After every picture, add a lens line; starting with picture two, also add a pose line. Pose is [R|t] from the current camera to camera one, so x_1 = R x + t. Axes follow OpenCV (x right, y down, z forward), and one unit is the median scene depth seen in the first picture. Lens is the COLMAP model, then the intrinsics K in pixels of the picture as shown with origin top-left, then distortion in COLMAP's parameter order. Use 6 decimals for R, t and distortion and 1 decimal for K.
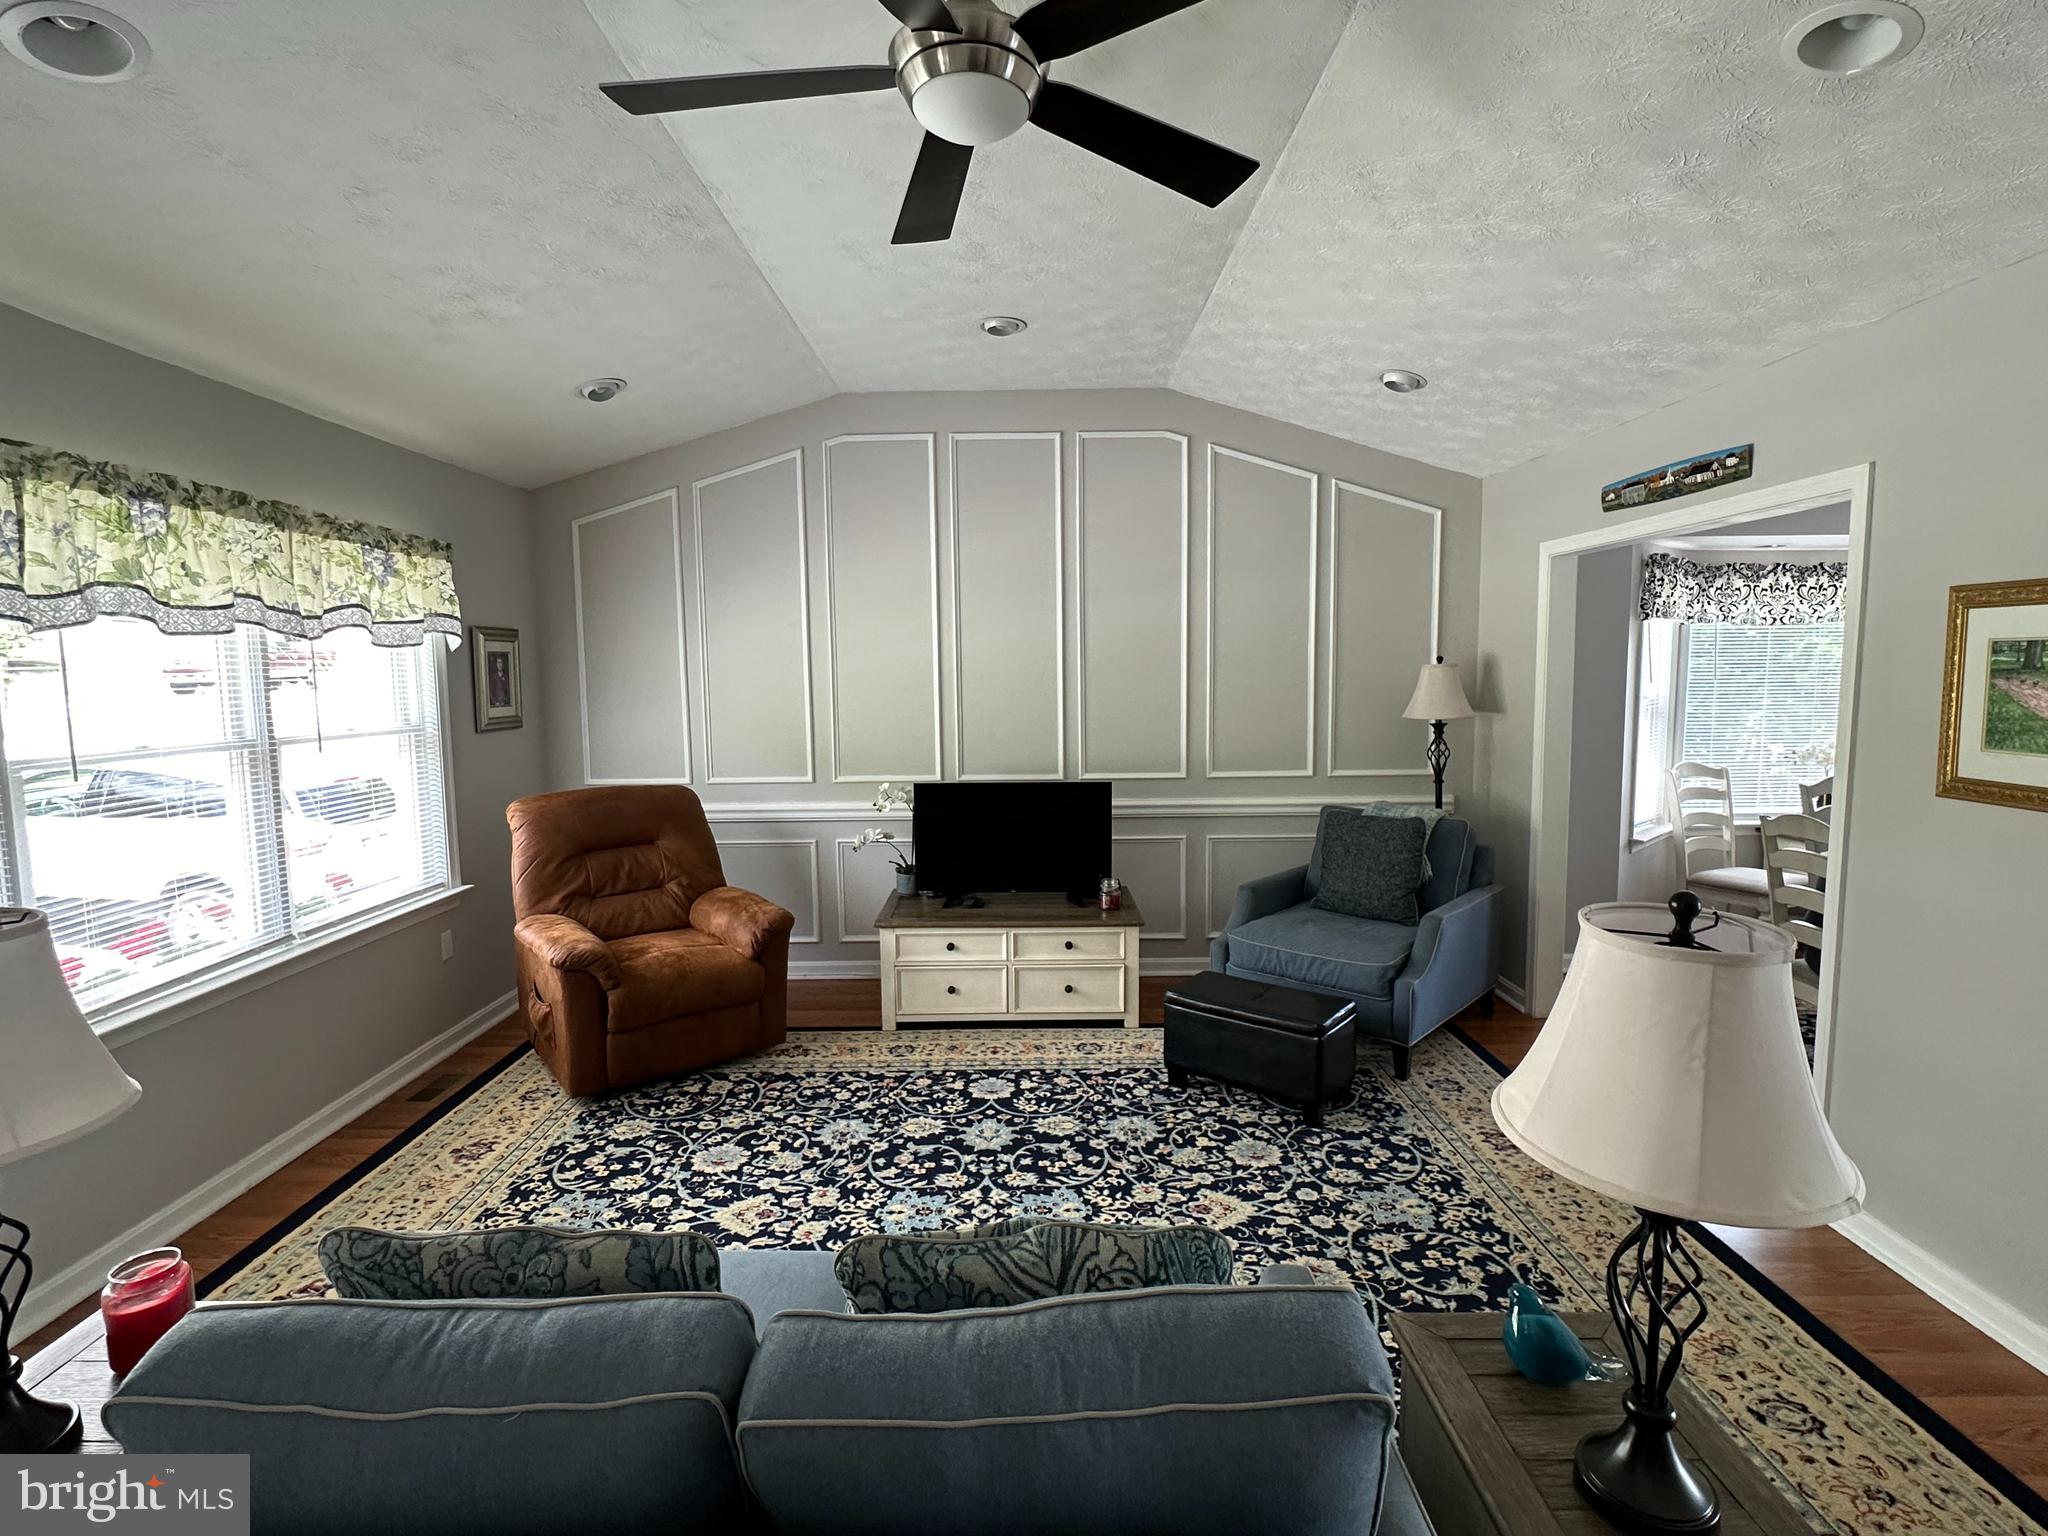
lens RADIAL K [[984.5, 0, 1026.7], [0, 984.5, 764.6], [0, 0, 1]] dist [-0.004352, 0.001834]
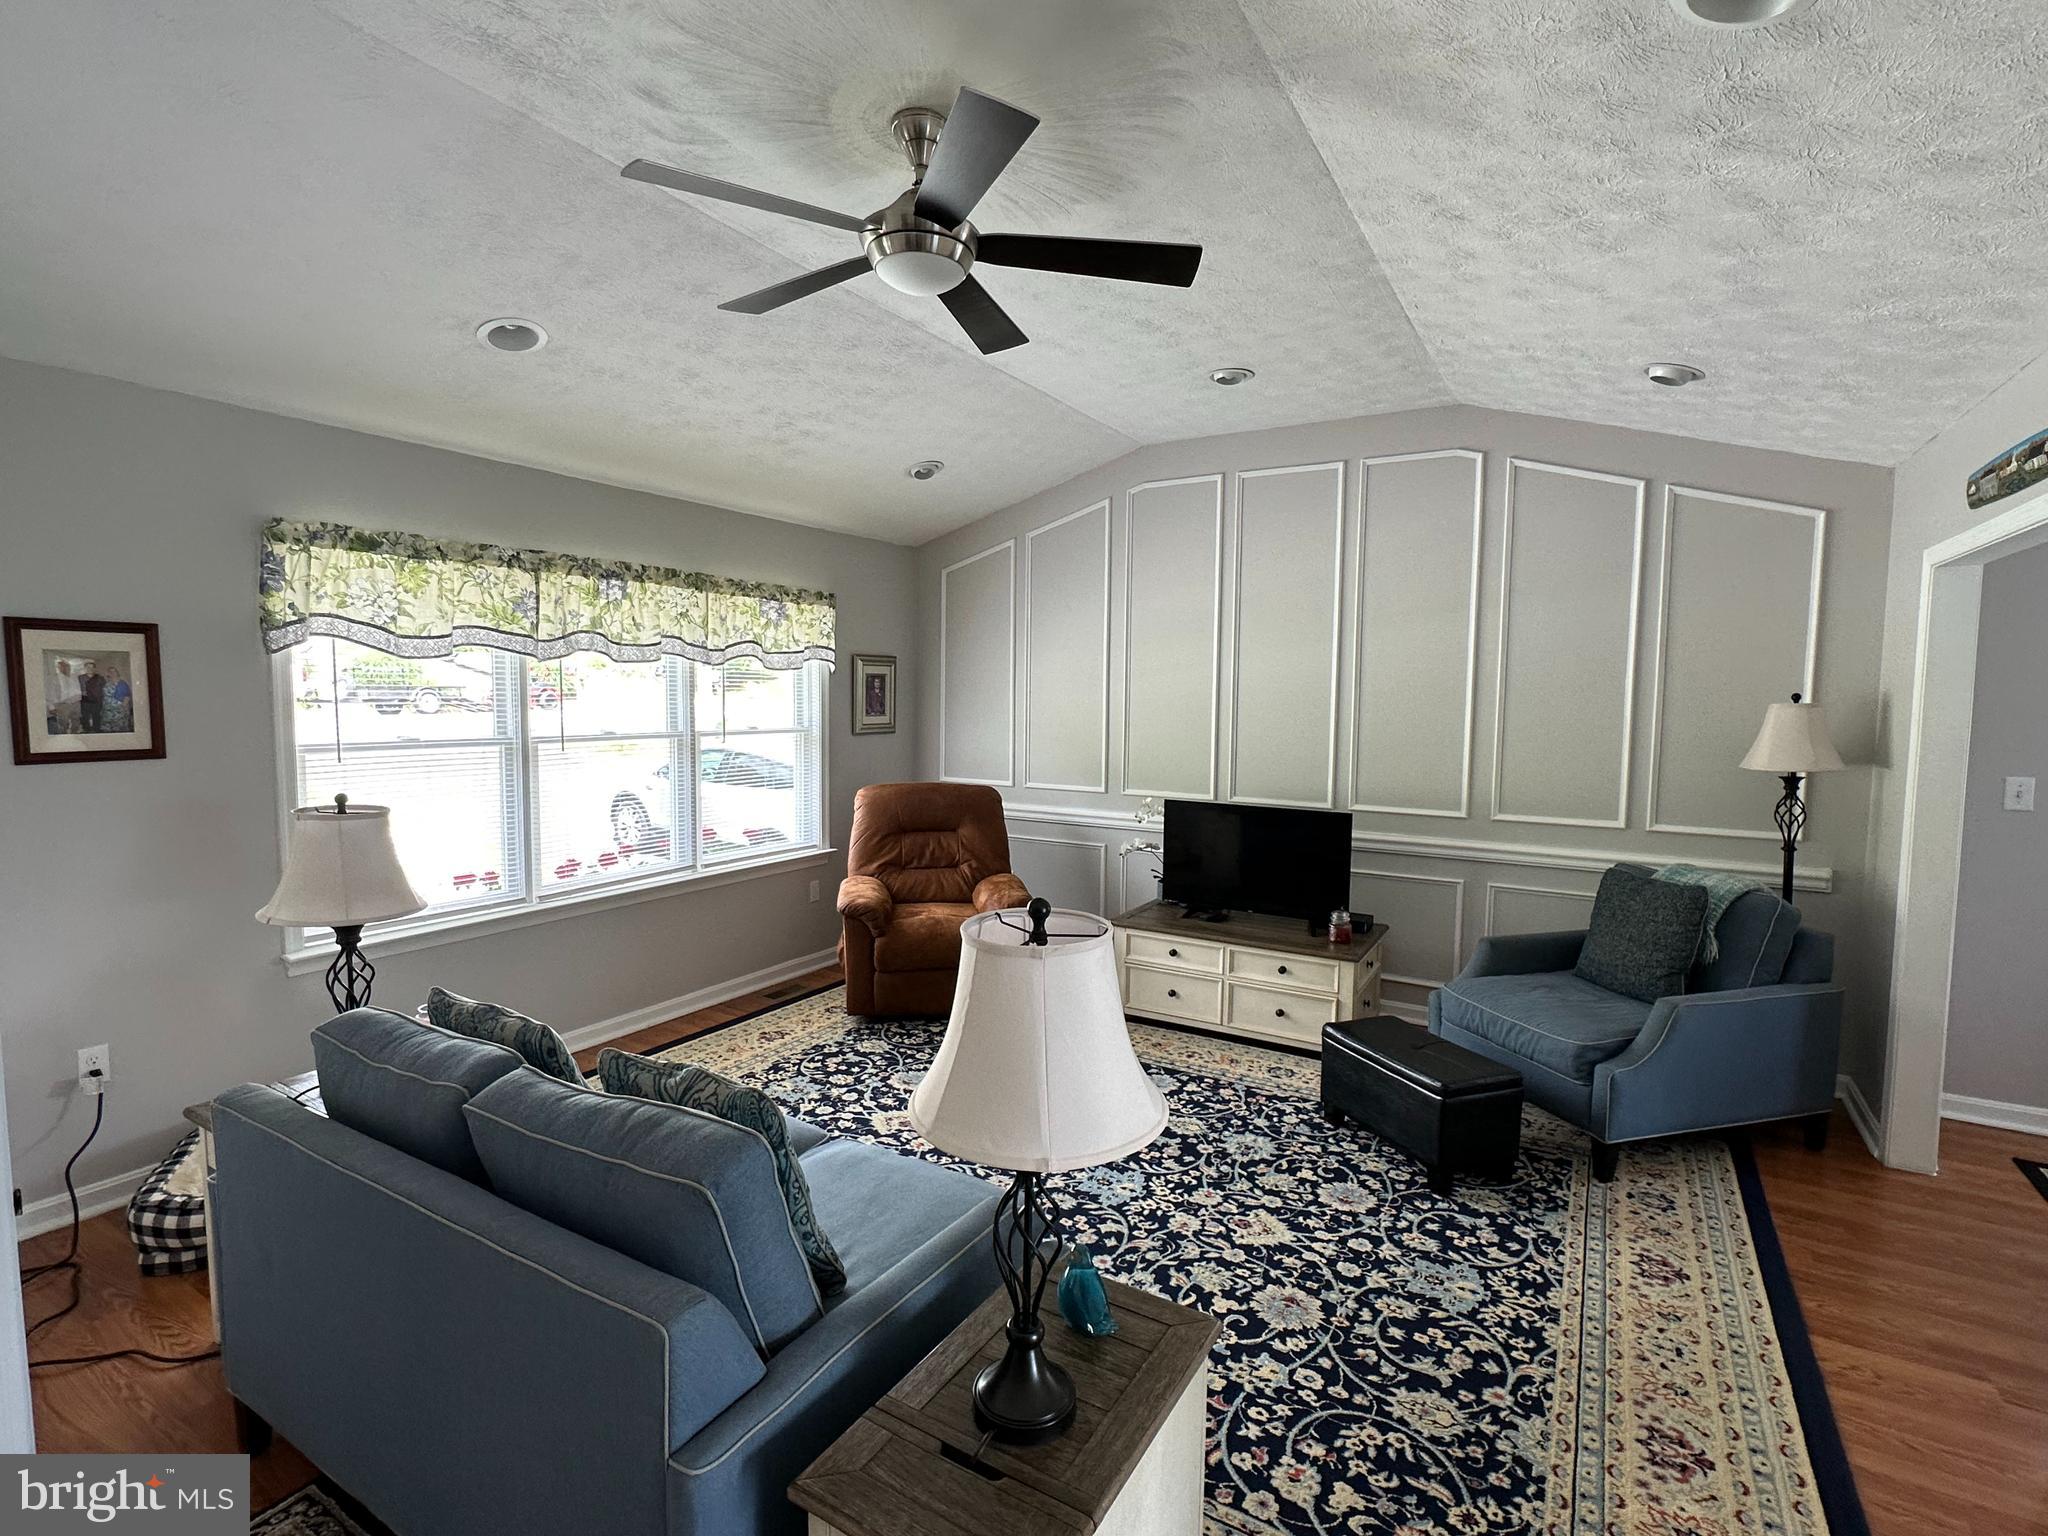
lens RADIAL K [[984.5, 0, 1024.7], [0, 984.5, 767.7], [0, 0, 1]] dist [-0.004352, 0.001834]
pose [[0.855842, 0.061618, -0.513554, 0.360443], [-0.070020, 0.997541, 0.003001, -0.009694], [0.512476, 0.033391, 0.858052, -0.014762]]
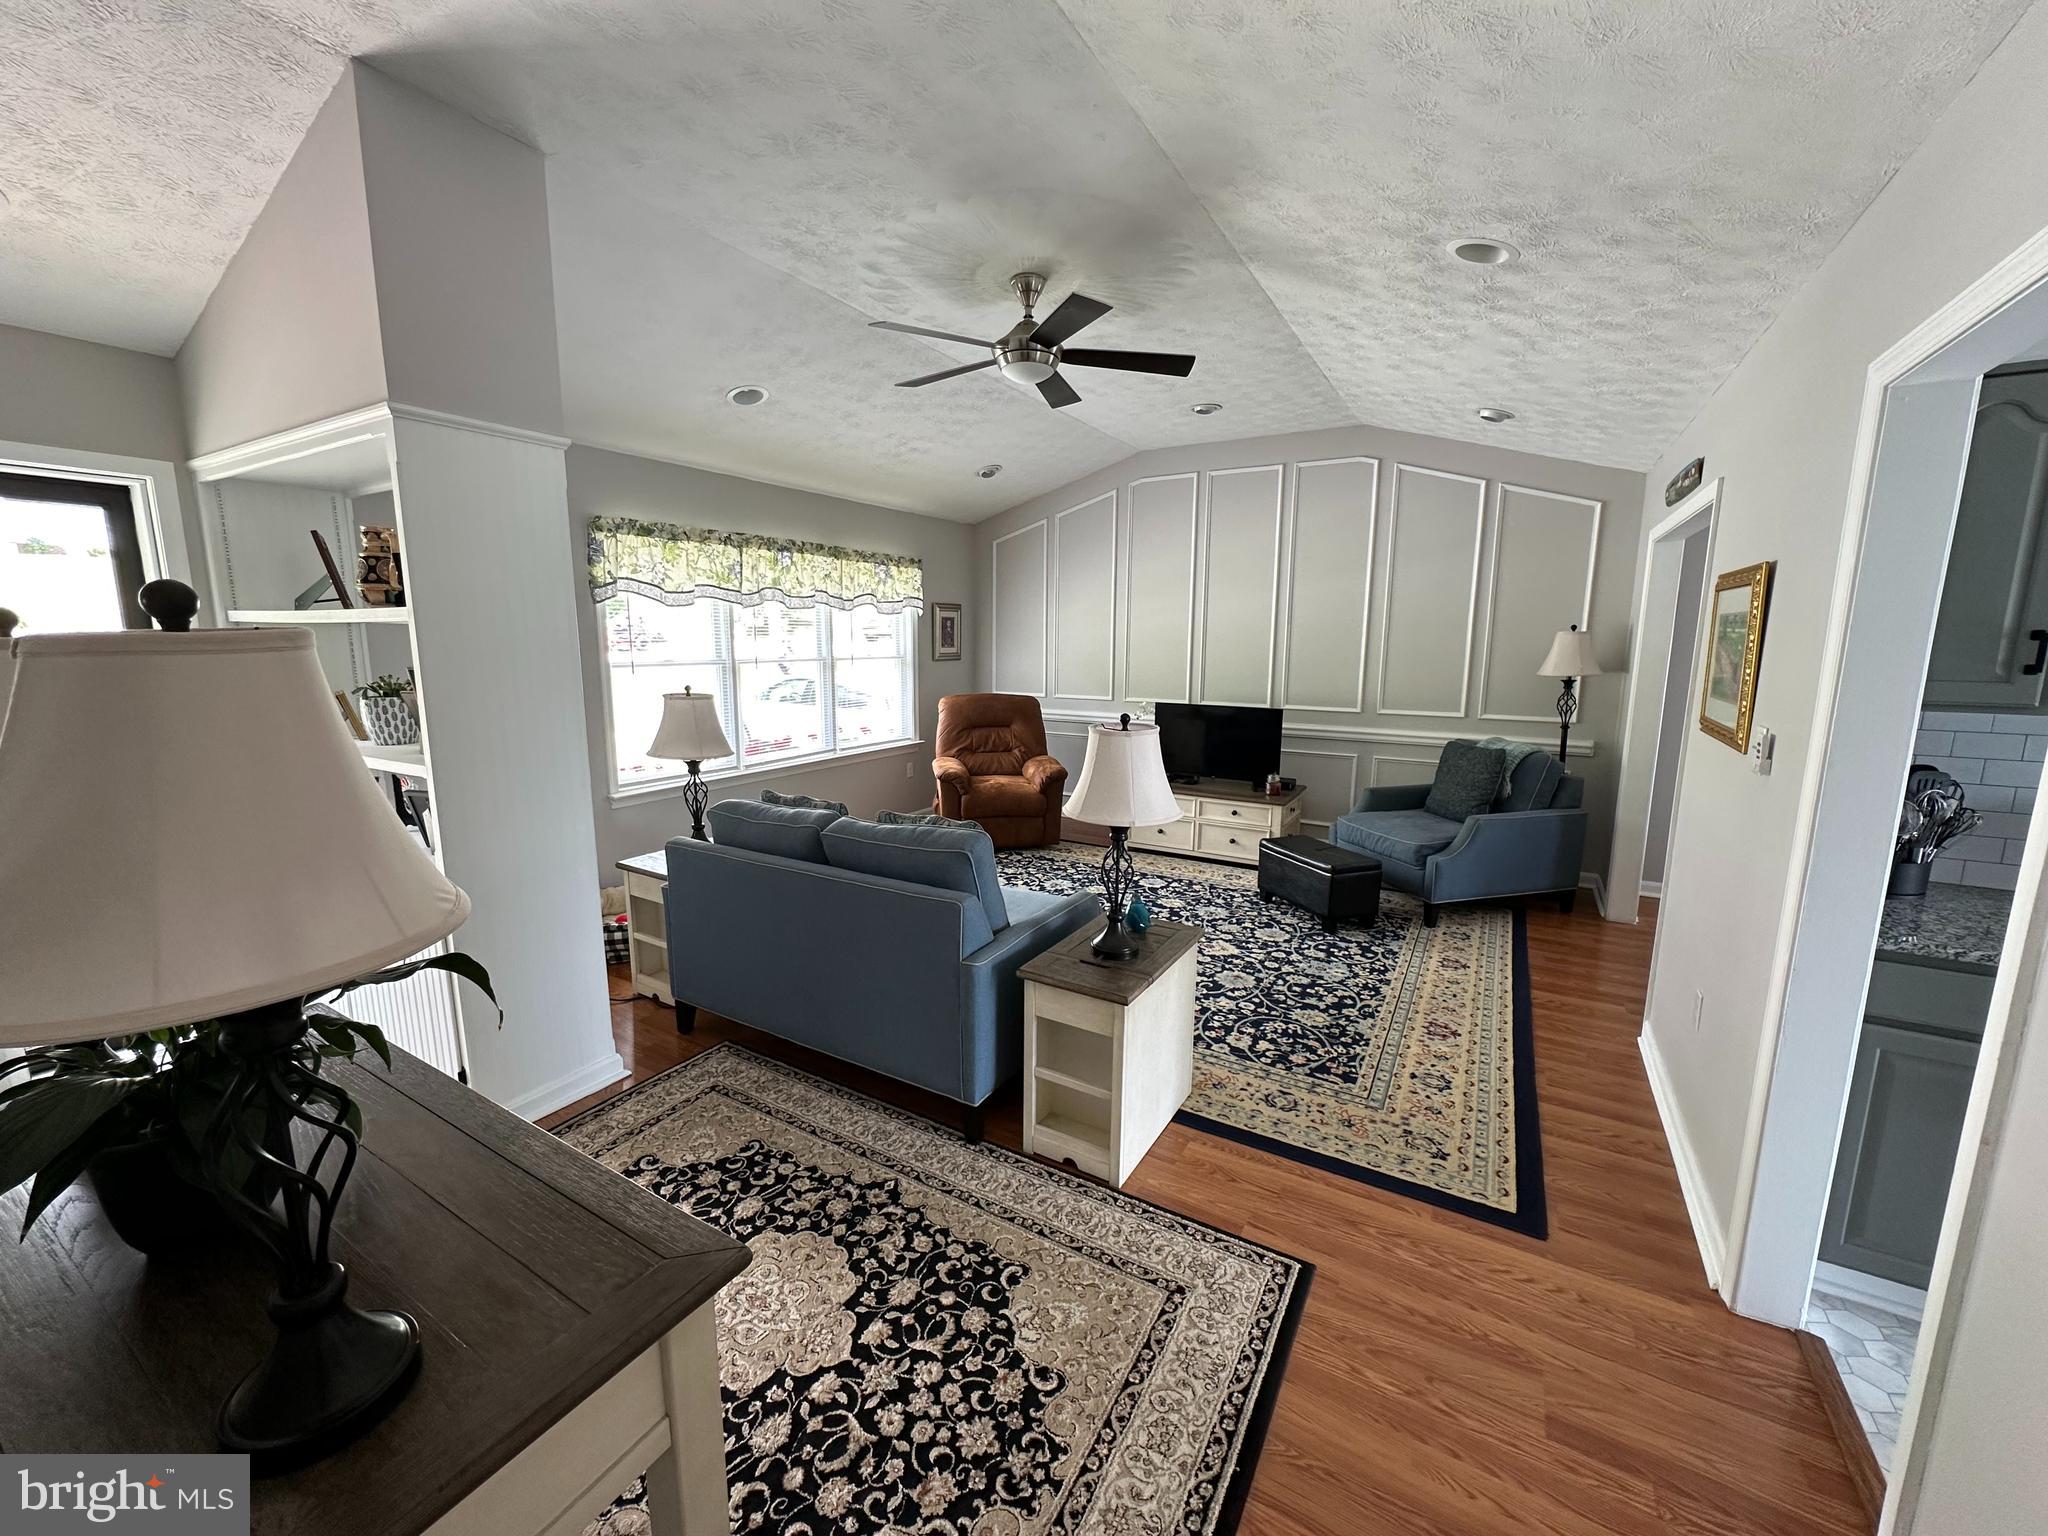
lens RADIAL K [[817.3, 0, 1022.5], [0, 817.3, 768.3], [0, 0, 1]] dist [-0.002666, 0.000203]
pose [[0.857646, 0.099537, -0.504515, 0.439768], [-0.064694, 0.994178, 0.086168, 0.029324], [0.510155, -0.041262, 0.859092, -0.287581]]
